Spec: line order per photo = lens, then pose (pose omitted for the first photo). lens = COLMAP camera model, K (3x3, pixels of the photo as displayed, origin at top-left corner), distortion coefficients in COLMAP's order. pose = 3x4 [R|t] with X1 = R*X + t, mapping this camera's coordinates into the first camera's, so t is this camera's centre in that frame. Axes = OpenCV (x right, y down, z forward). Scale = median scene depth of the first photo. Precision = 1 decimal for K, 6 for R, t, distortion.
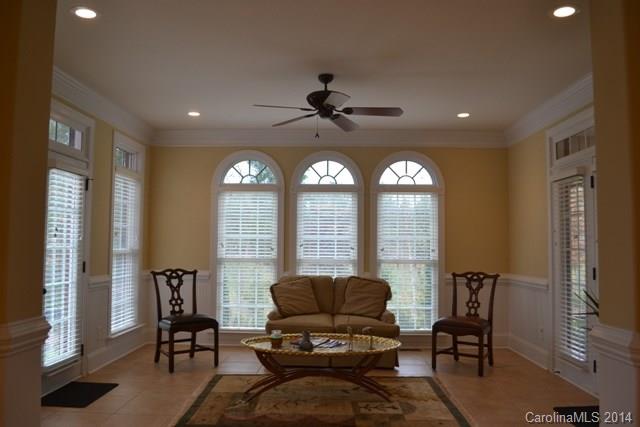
lens RADIAL K [[488.1, 0, 320.0], [0, 488.1, 213.5], [0, 0, 1]] dist [-0.197087, 0.001141]
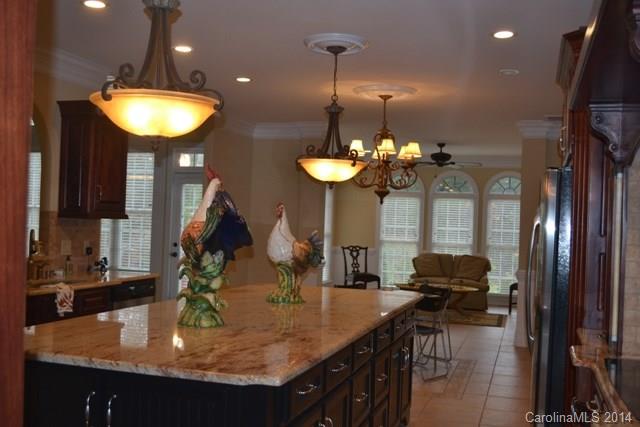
lens RADIAL K [[689.3, 0, 320.0], [0, 689.3, 213.5], [0, 0, 1]] dist [0.002493, -0.001652]
pose [[0.960694, 0.026128, -0.276379, 0.229175], [-0.012509, 0.998624, 0.050925, -0.111912], [0.277329, -0.045466, 0.959699, -1.270455]]
